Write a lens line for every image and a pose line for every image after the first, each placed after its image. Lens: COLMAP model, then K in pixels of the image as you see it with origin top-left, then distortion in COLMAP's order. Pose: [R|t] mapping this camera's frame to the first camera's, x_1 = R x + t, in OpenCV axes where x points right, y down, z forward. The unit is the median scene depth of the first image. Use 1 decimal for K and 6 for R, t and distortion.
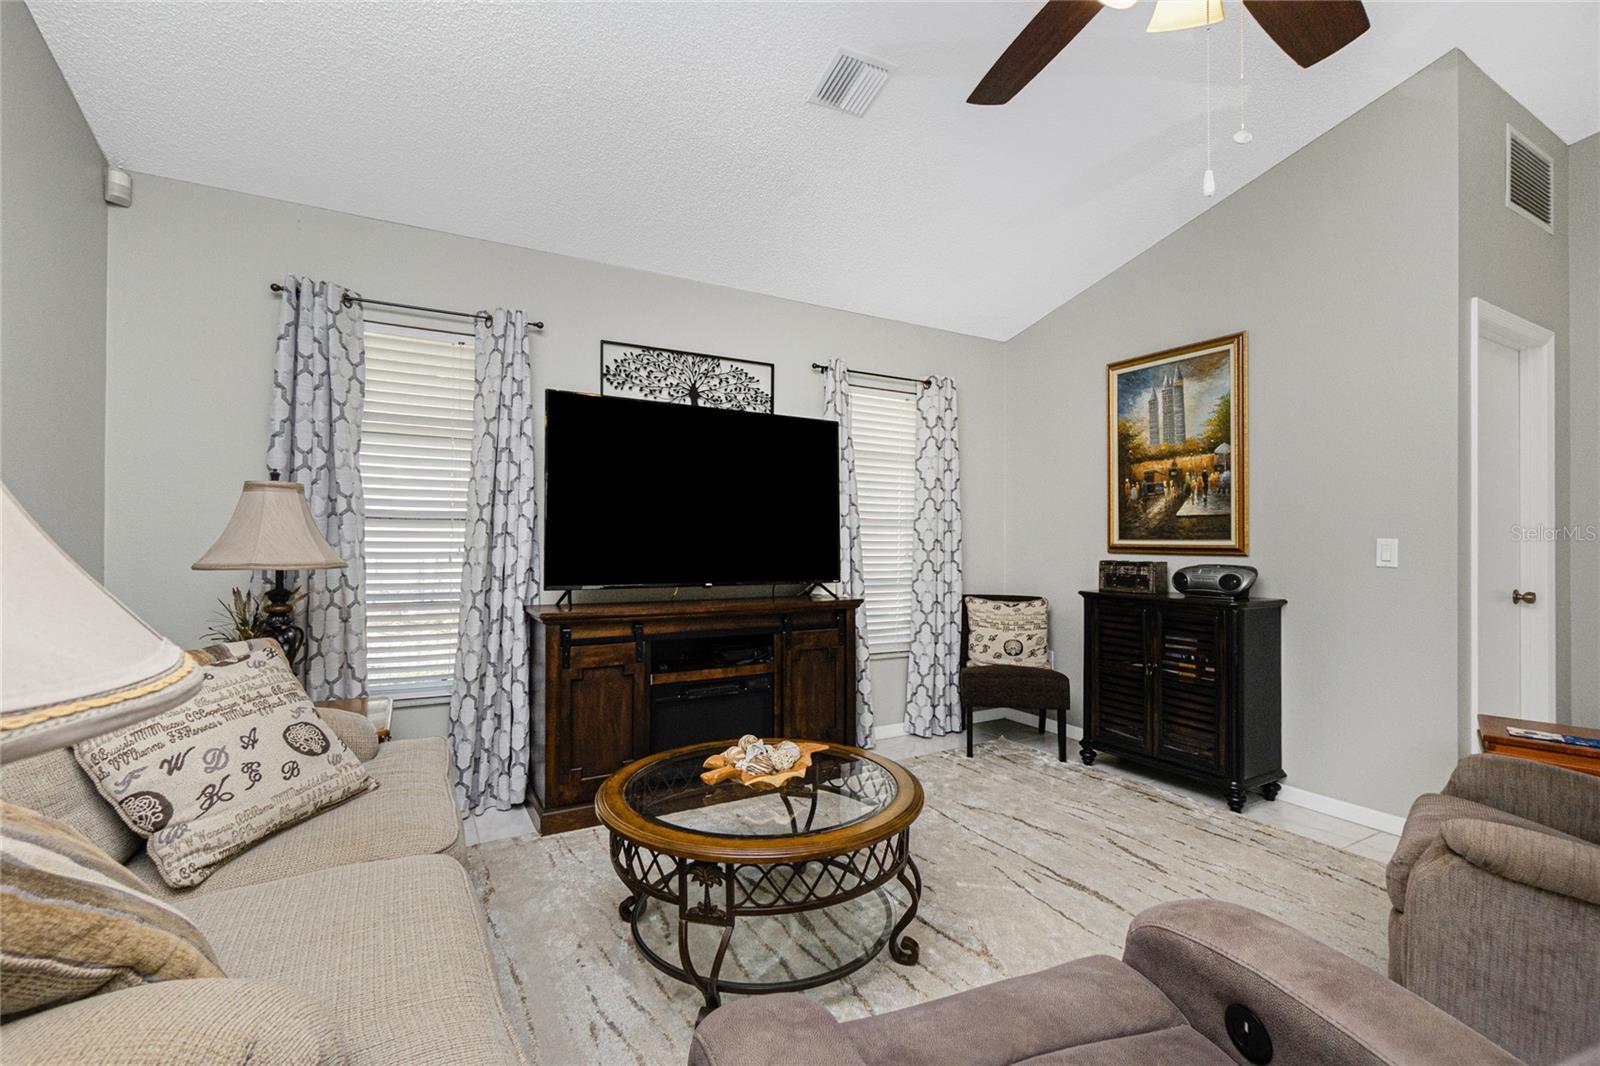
lens RADIAL K [[702.1, 0, 796.6], [0, 702.1, 528.2], [0, 0, 1]] dist [0.000985, -0.000049]
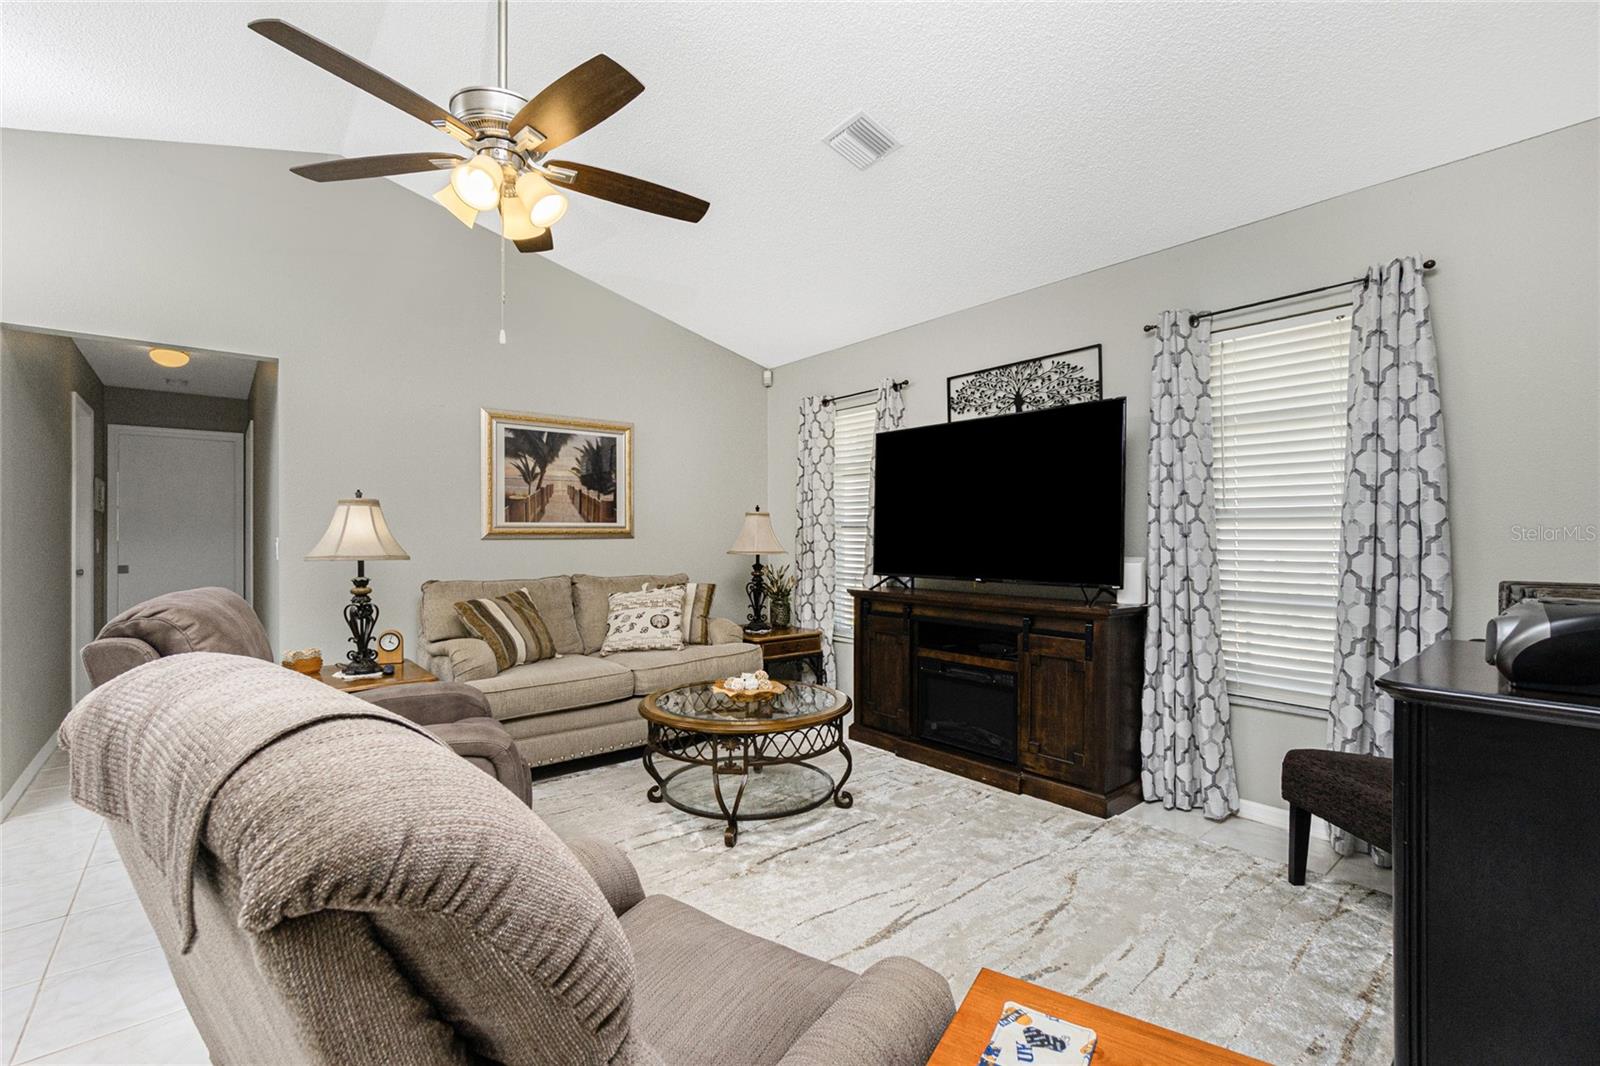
lens RADIAL K [[702.1, 0, 807.3], [0, 702.1, 540.1], [0, 0, 1]] dist [0.000985, -0.000049]
pose [[0.181836, 0.002098, -0.983327, 0.848410], [0.019214, 0.999799, 0.005686, 0.005679], [0.983141, -0.019928, 0.181759, 0.499869]]
